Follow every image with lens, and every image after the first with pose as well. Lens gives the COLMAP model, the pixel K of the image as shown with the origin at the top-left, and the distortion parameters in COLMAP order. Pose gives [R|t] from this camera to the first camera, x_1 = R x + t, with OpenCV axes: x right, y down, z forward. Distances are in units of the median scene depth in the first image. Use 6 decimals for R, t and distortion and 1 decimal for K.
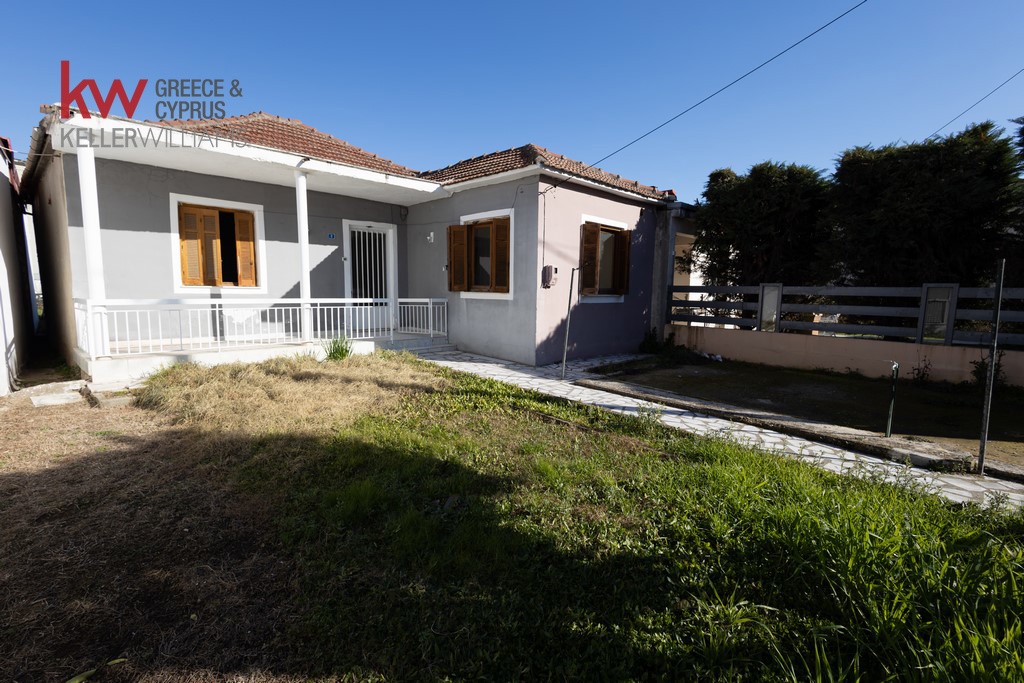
lens RADIAL K [[468.1, 0, 510.4], [0, 468.1, 345.0], [0, 0, 1]] dist [0.013380, -0.004114]
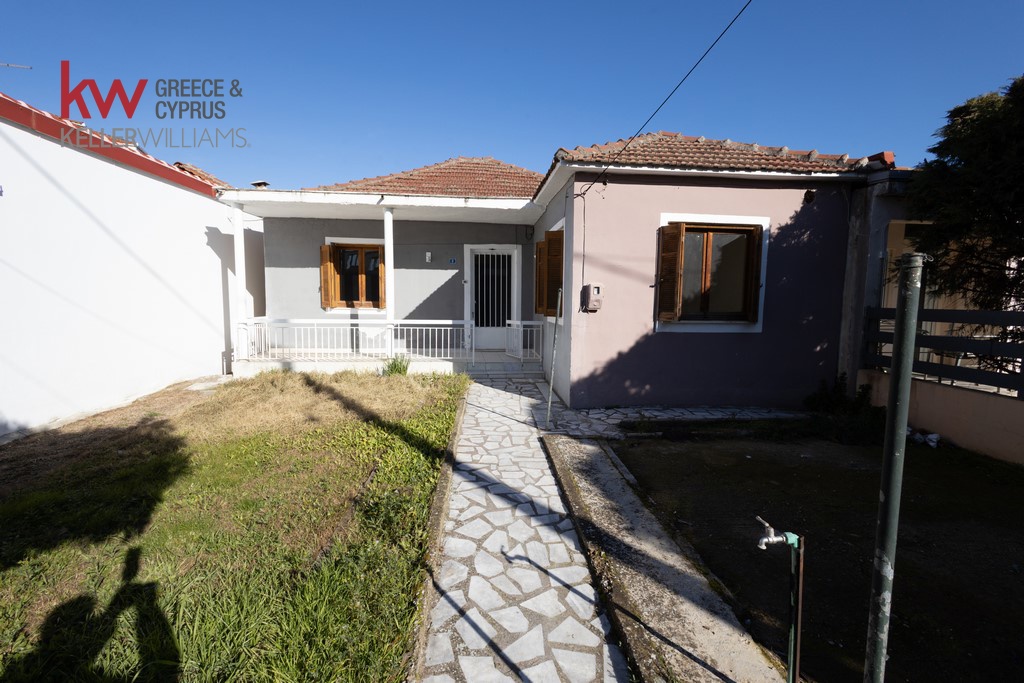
lens RADIAL K [[468.1, 0, 510.4], [0, 468.1, 345.0], [0, 0, 1]] dist [0.013380, -0.004114]
pose [[0.781305, 0.054032, -0.621806, 0.441980], [-0.073338, 0.997292, -0.005489, -0.048962], [0.619826, 0.049890, 0.783152, 0.279308]]
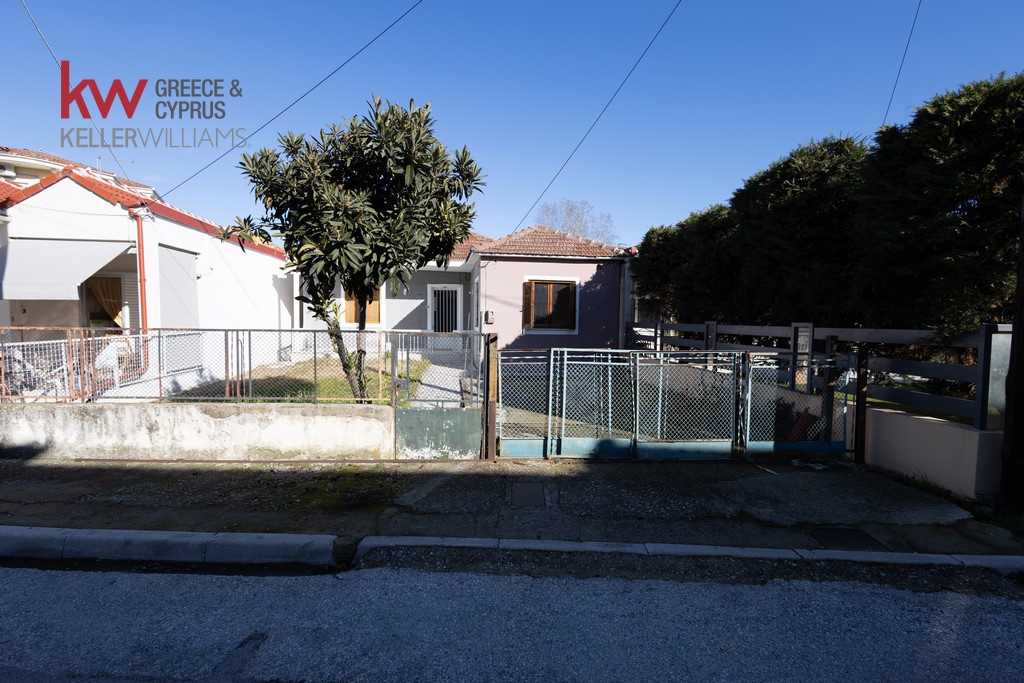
lens RADIAL K [[468.1, 0, 510.4], [0, 468.1, 345.0], [0, 0, 1]] dist [0.013380, -0.004114]
pose [[0.821967, 0.026955, -0.568897, 0.984147], [-0.067904, 0.996393, -0.050901, 0.024088], [0.565473, 0.080470, 0.820832, -0.247436]]
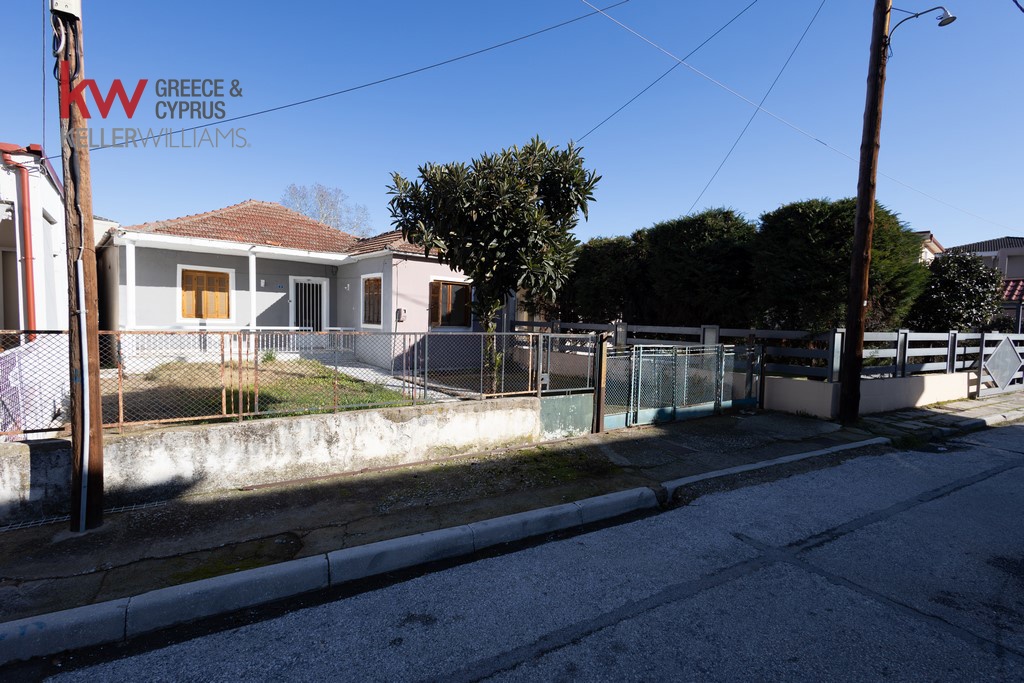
lens RADIAL K [[468.1, 0, 510.4], [0, 468.1, 345.0], [0, 0, 1]] dist [0.013380, -0.004114]
pose [[0.998556, 0.014398, -0.051747, 0.508621], [-0.017635, 0.997879, -0.062654, 0.048895], [0.050735, 0.063476, 0.996693, -0.548922]]
